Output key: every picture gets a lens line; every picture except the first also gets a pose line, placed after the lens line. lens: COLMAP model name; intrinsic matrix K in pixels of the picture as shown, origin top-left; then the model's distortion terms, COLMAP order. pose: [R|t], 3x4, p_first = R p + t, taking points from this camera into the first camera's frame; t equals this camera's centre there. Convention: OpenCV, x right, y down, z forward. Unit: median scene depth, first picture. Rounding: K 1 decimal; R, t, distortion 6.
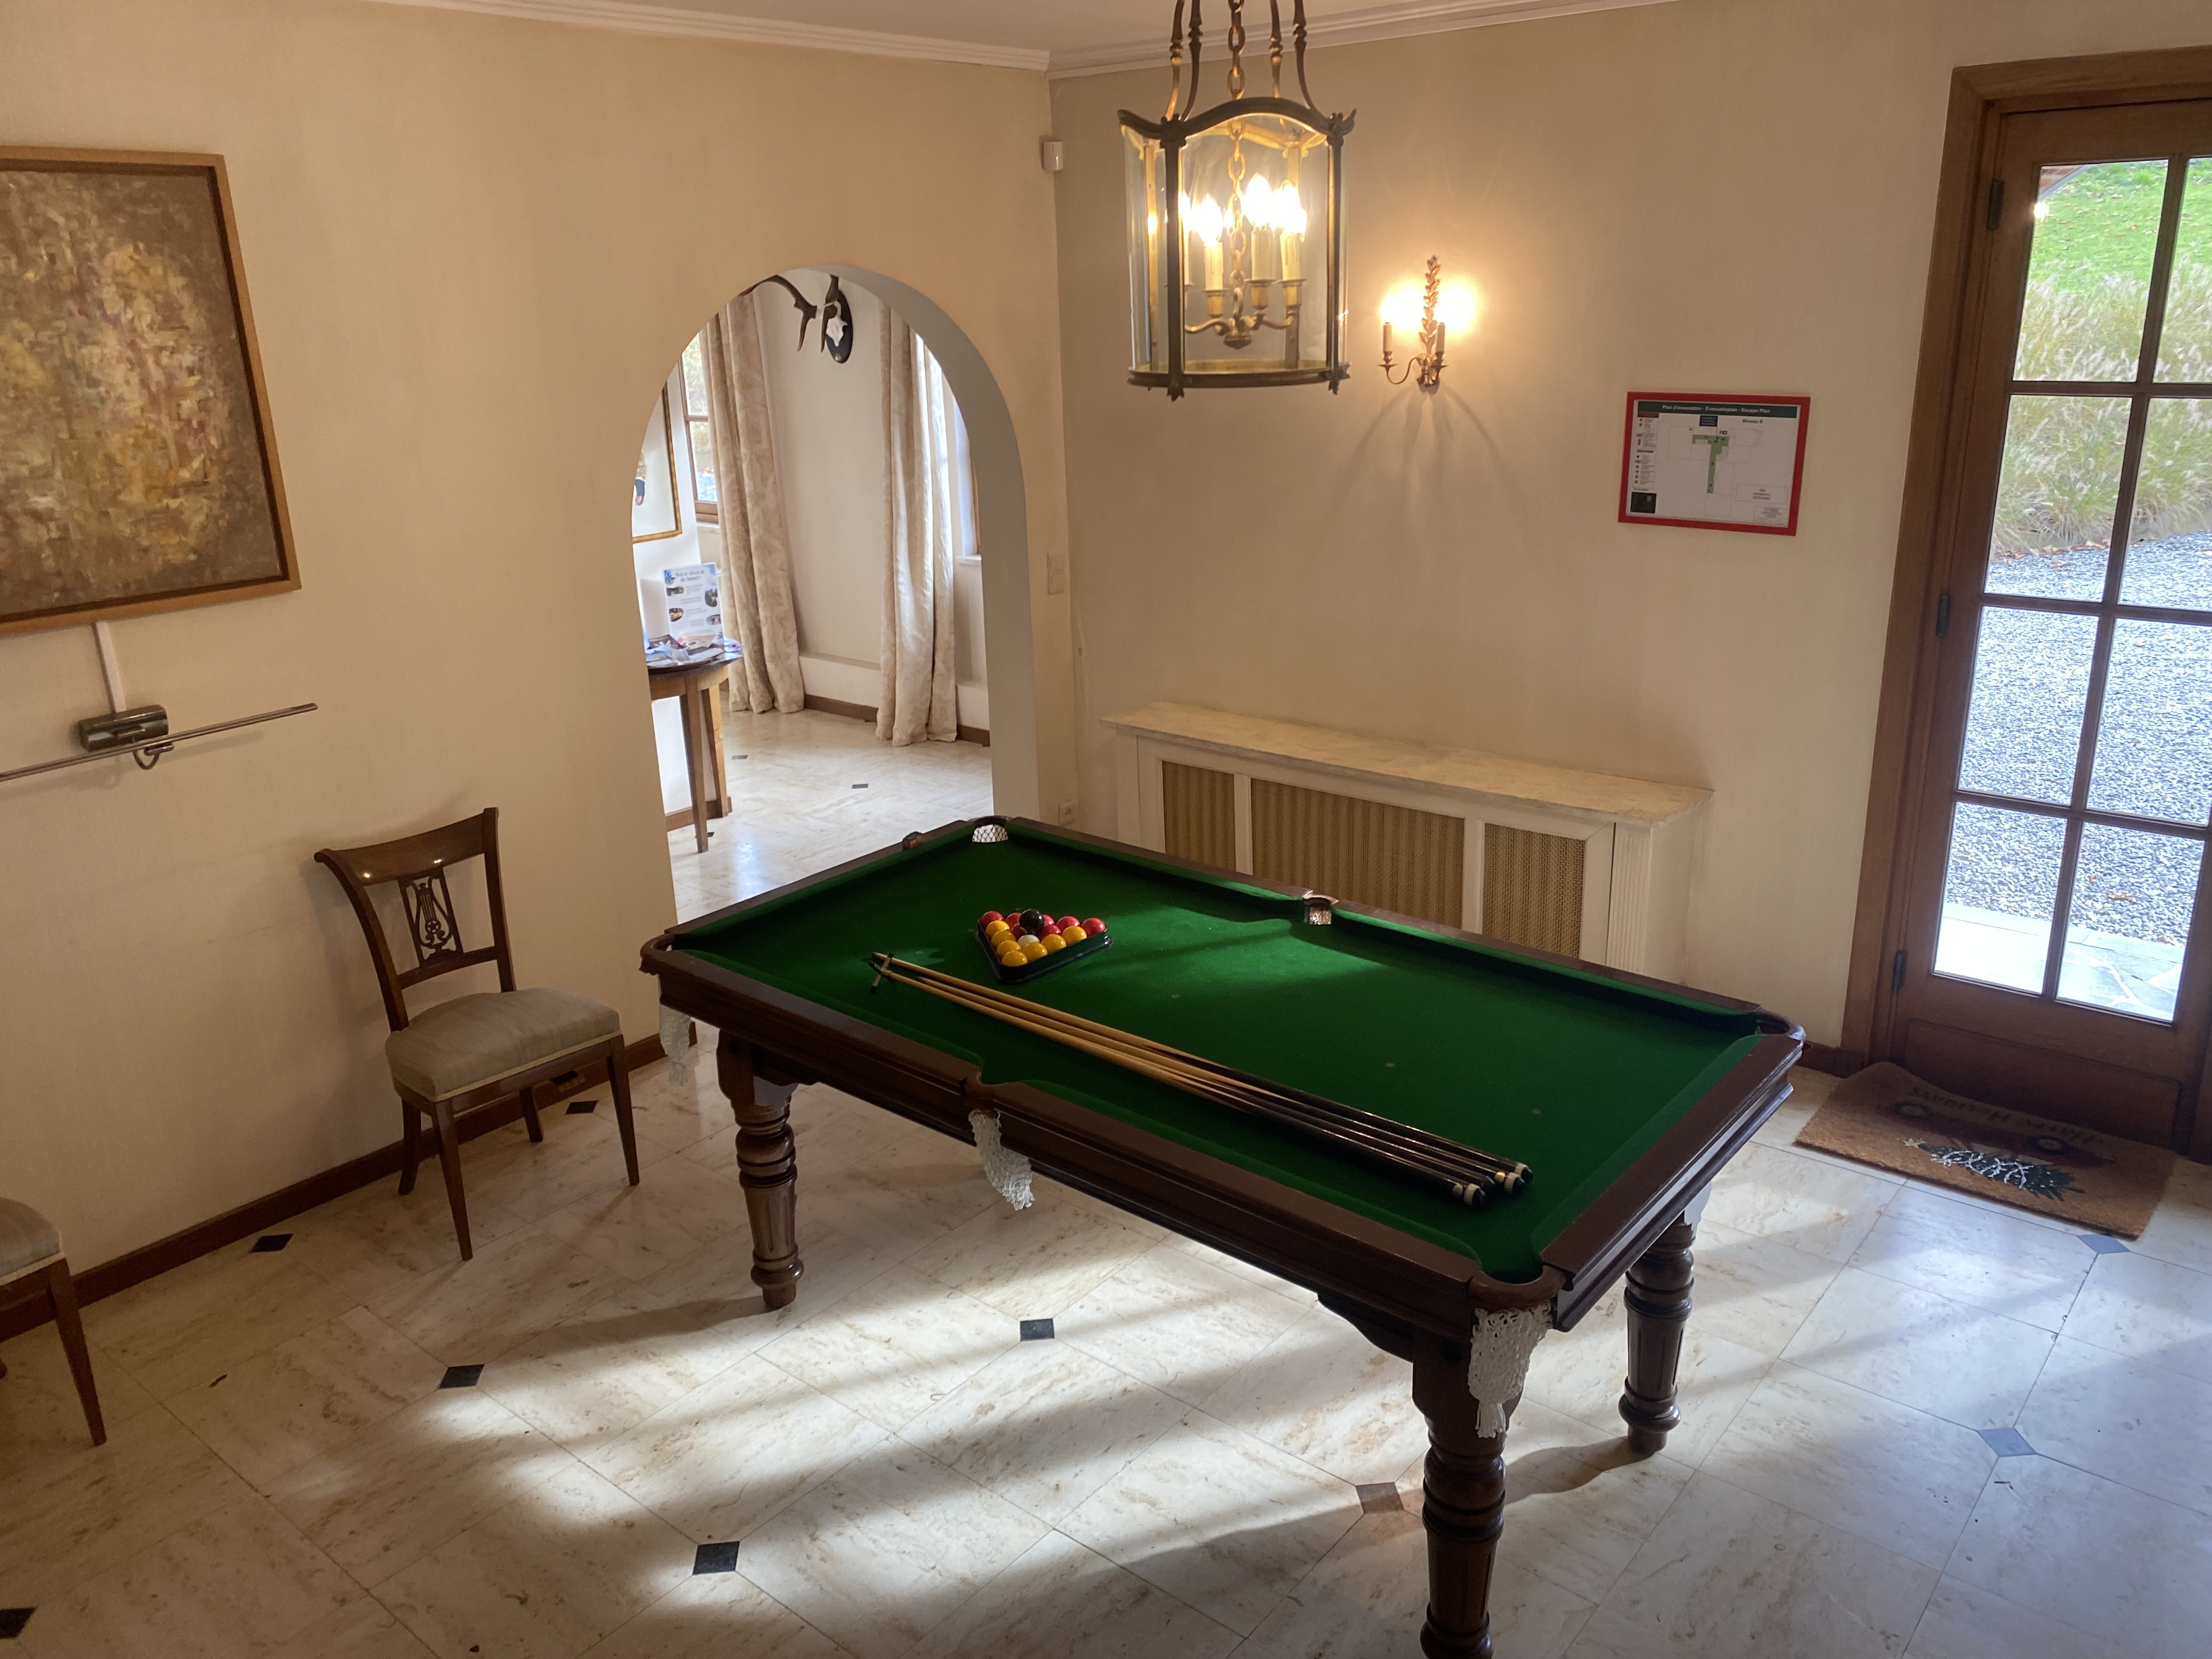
lens RADIAL K [[1709.1, 0, 1106.0], [0, 1709.1, 829.5], [0, 0, 1]] dist [0.011766, -0.006803]
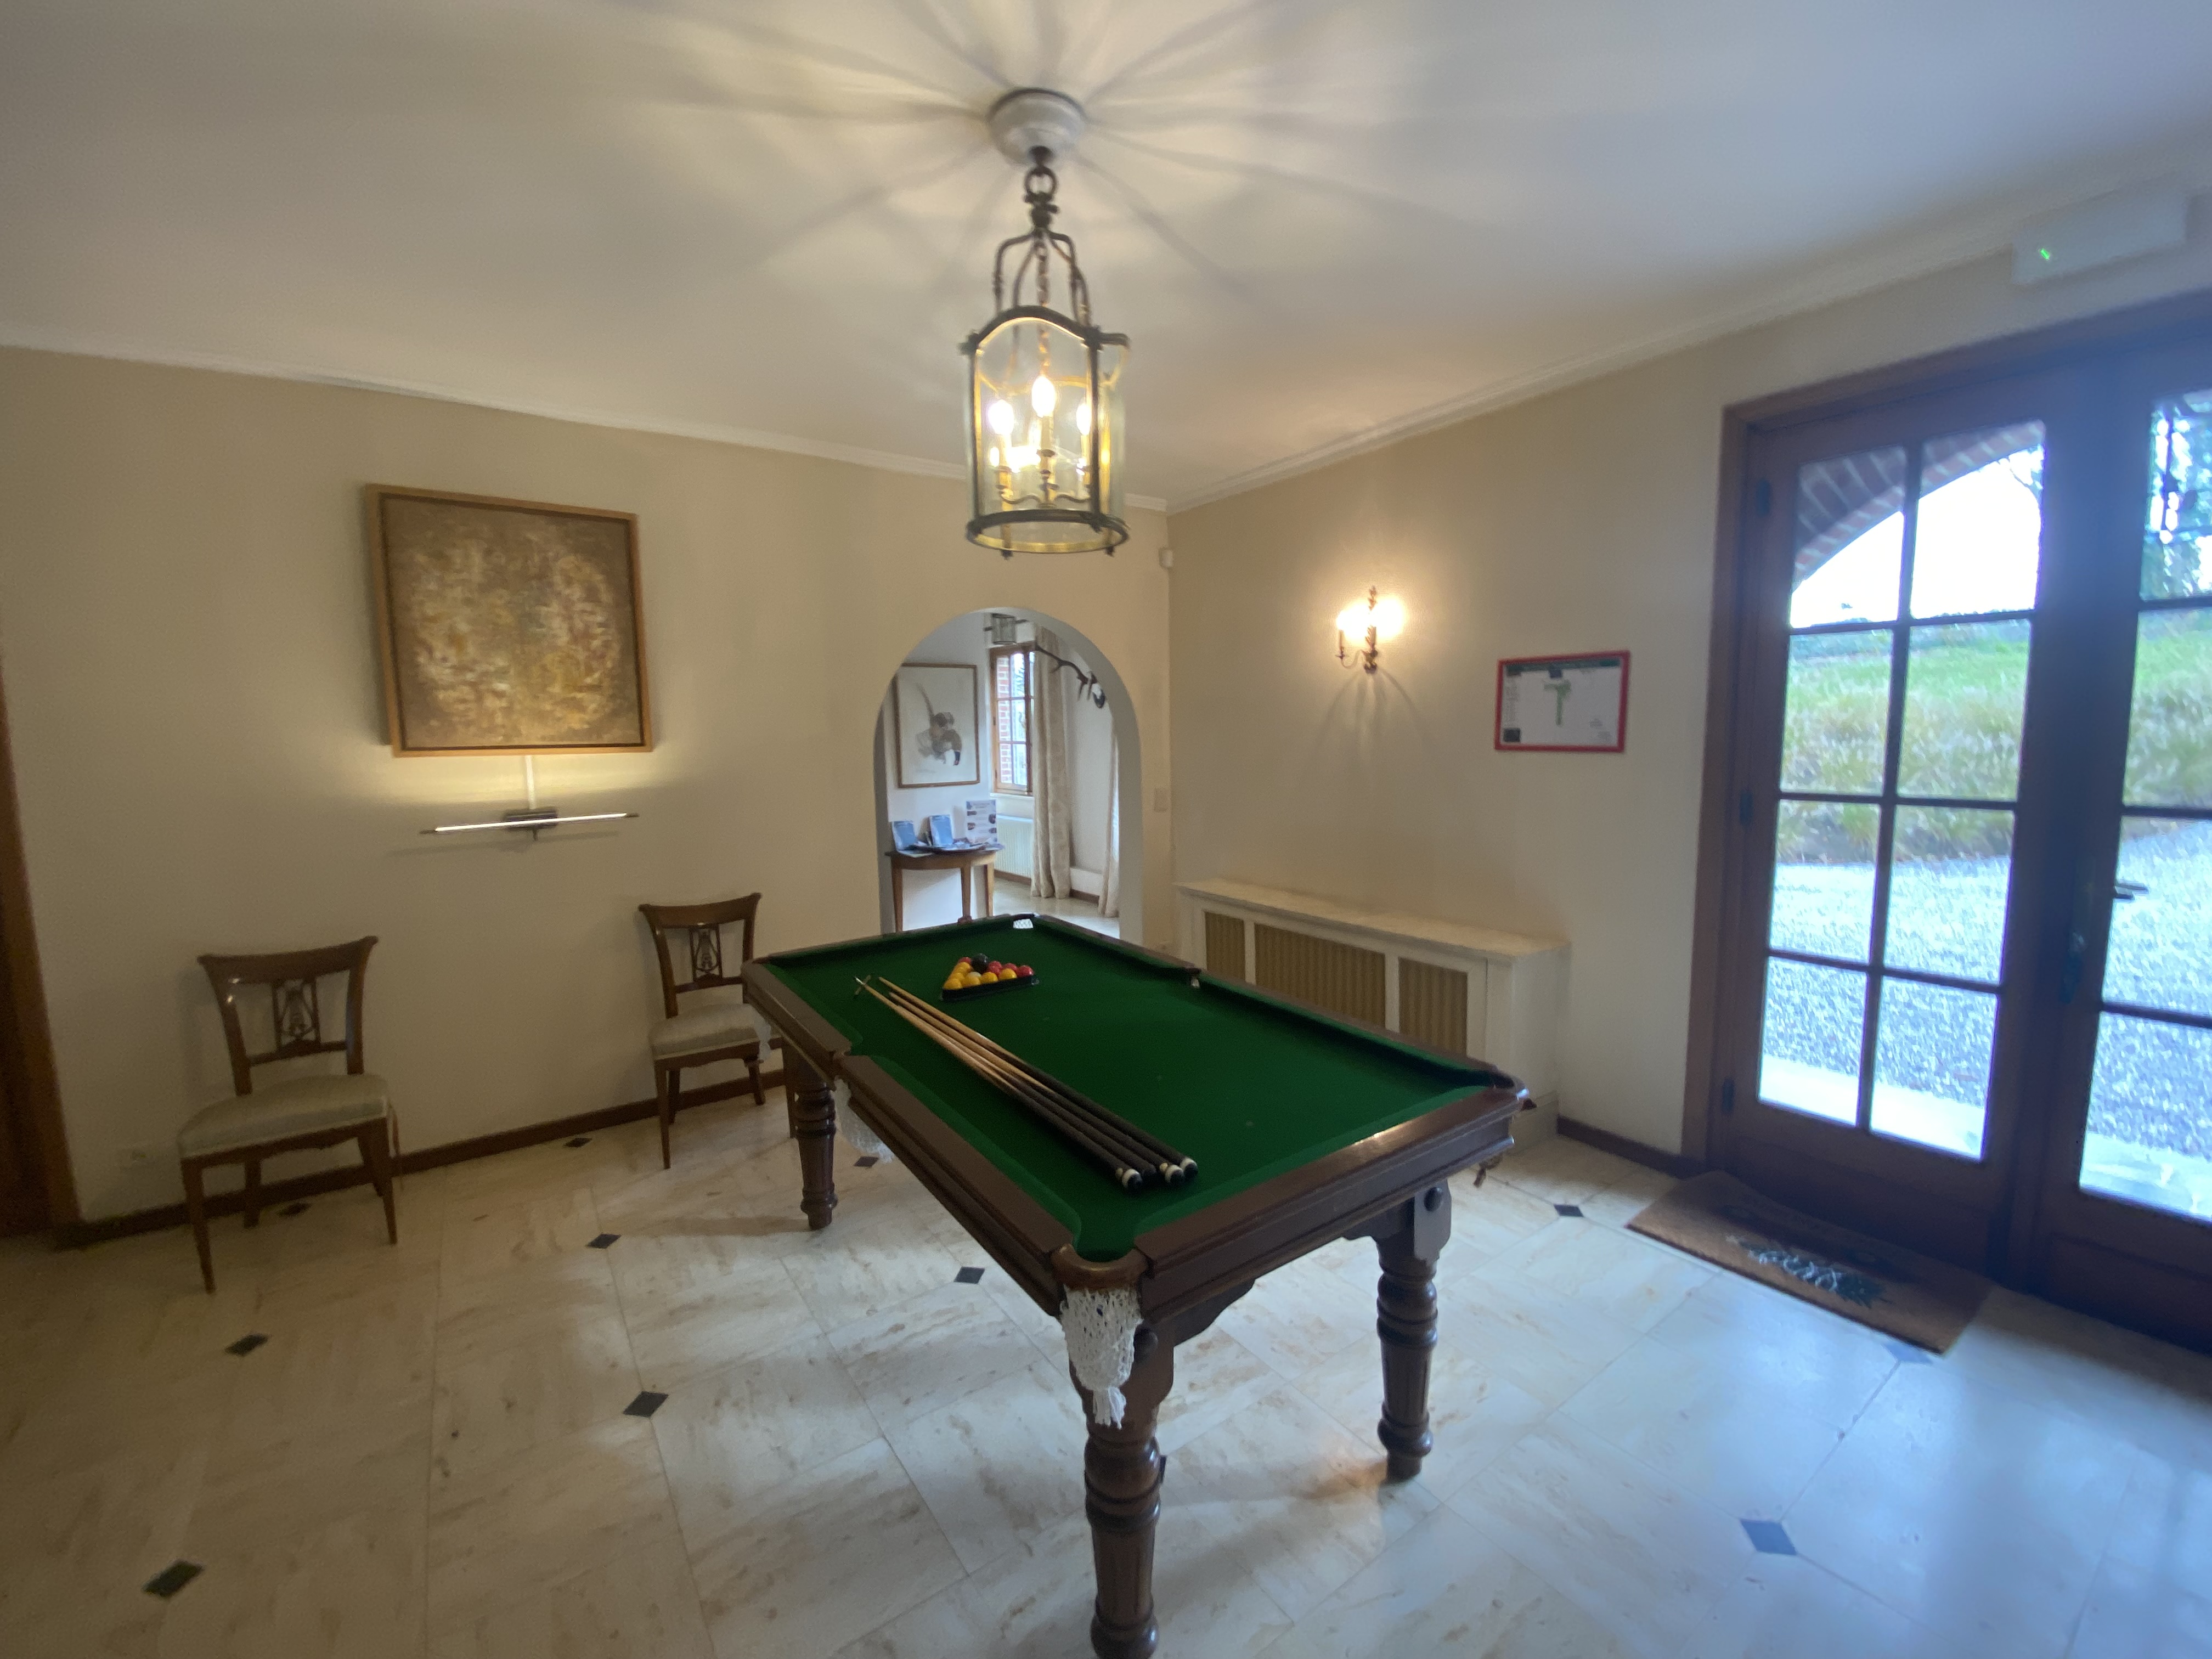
lens RADIAL K [[895.8, 0, 1106.0], [0, 895.8, 829.5], [0, 0, 1]] dist [0.037743, -0.035412]
pose [[0.964504, 0.040372, -0.260964, 0.204100], [-0.091352, 0.978238, -0.186292, 0.061462], [0.247764, 0.203519, 0.947203, 0.241381]]
